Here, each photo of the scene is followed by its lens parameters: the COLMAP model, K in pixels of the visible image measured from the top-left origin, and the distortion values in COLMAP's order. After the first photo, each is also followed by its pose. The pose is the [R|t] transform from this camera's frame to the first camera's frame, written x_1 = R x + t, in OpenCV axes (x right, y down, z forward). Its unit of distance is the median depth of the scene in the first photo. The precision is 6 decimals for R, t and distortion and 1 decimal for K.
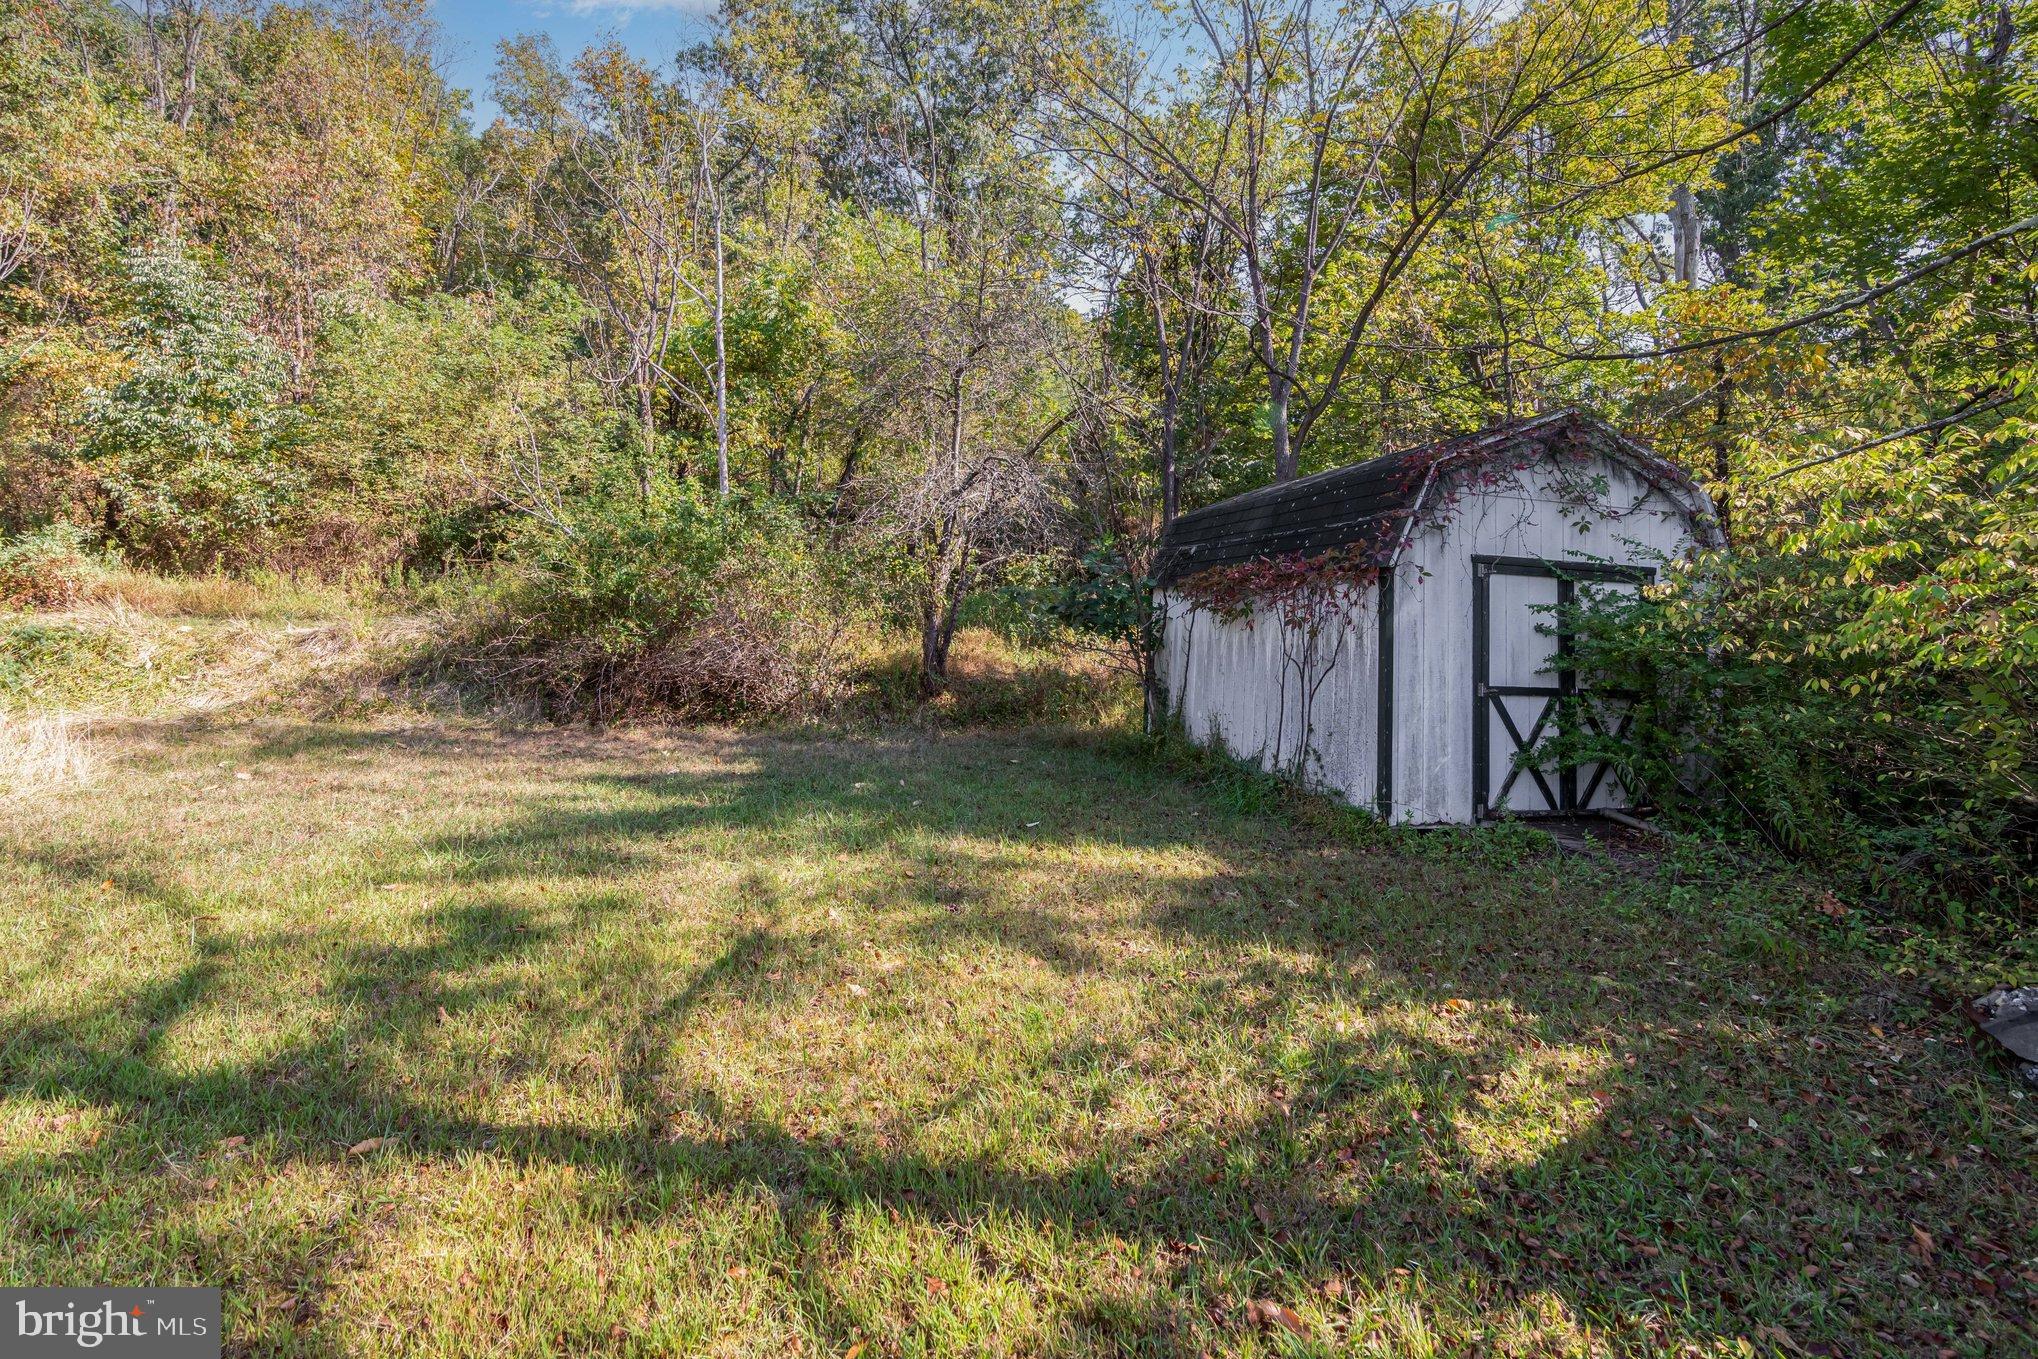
lens RADIAL K [[1186.0, 0, 1018.3], [0, 1186.0, 678.2], [0, 0, 1]] dist [-0.002209, -0.000509]
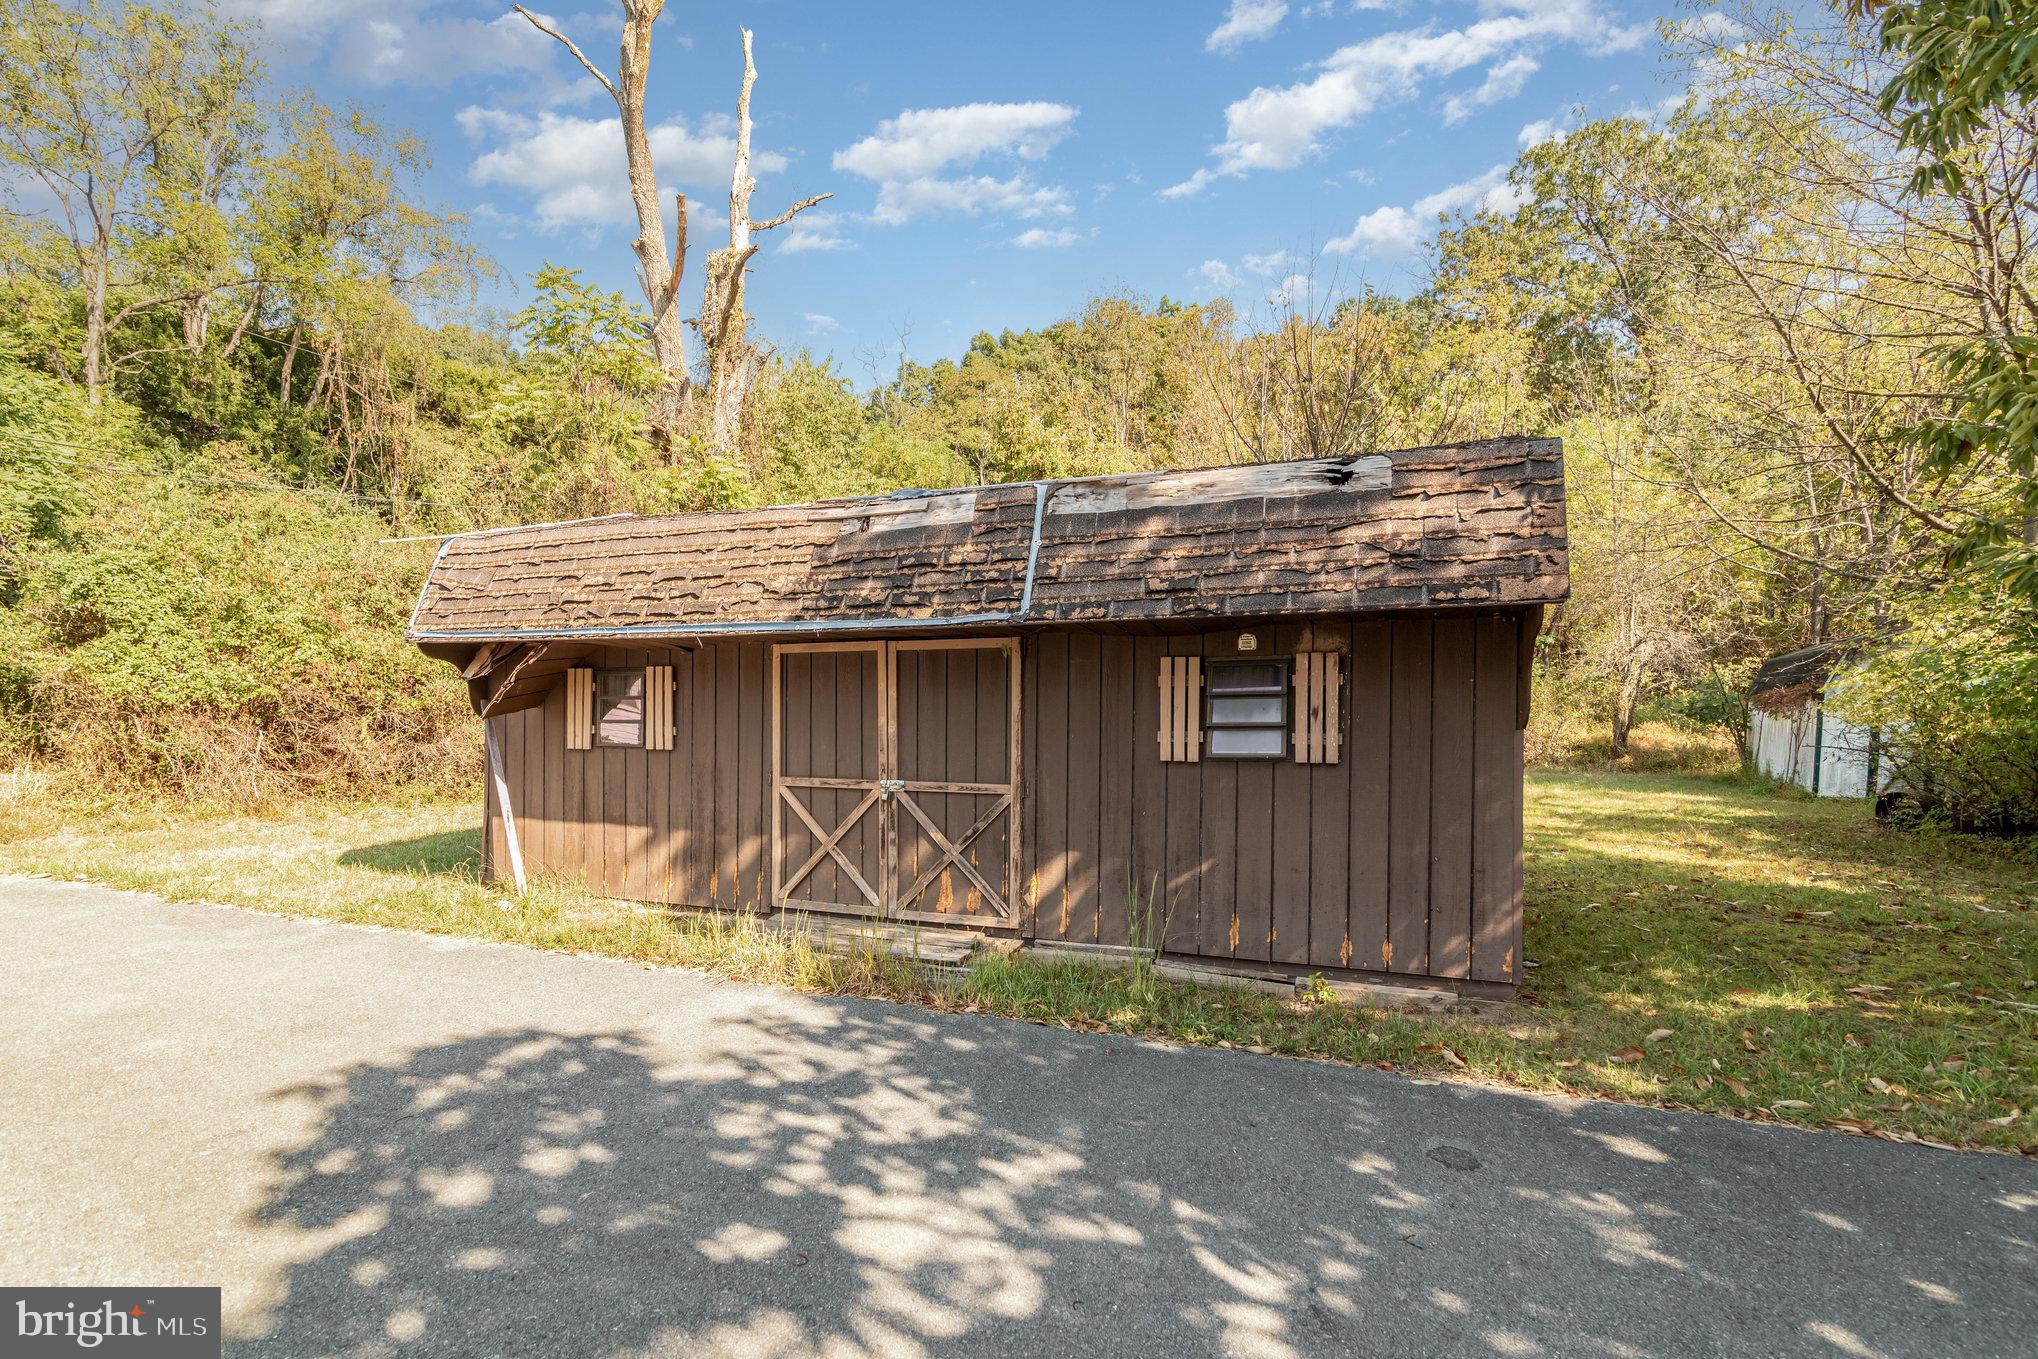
lens RADIAL K [[979.3, 0, 1014.6], [0, 979.3, 676.0], [0, 0, 1]] dist [-0.002368, -0.000196]
pose [[0.798709, -0.029179, -0.601010, 0.097983], [-0.027758, 0.995973, -0.085243, 0.044249], [0.601077, 0.084768, 0.794683, -0.816599]]
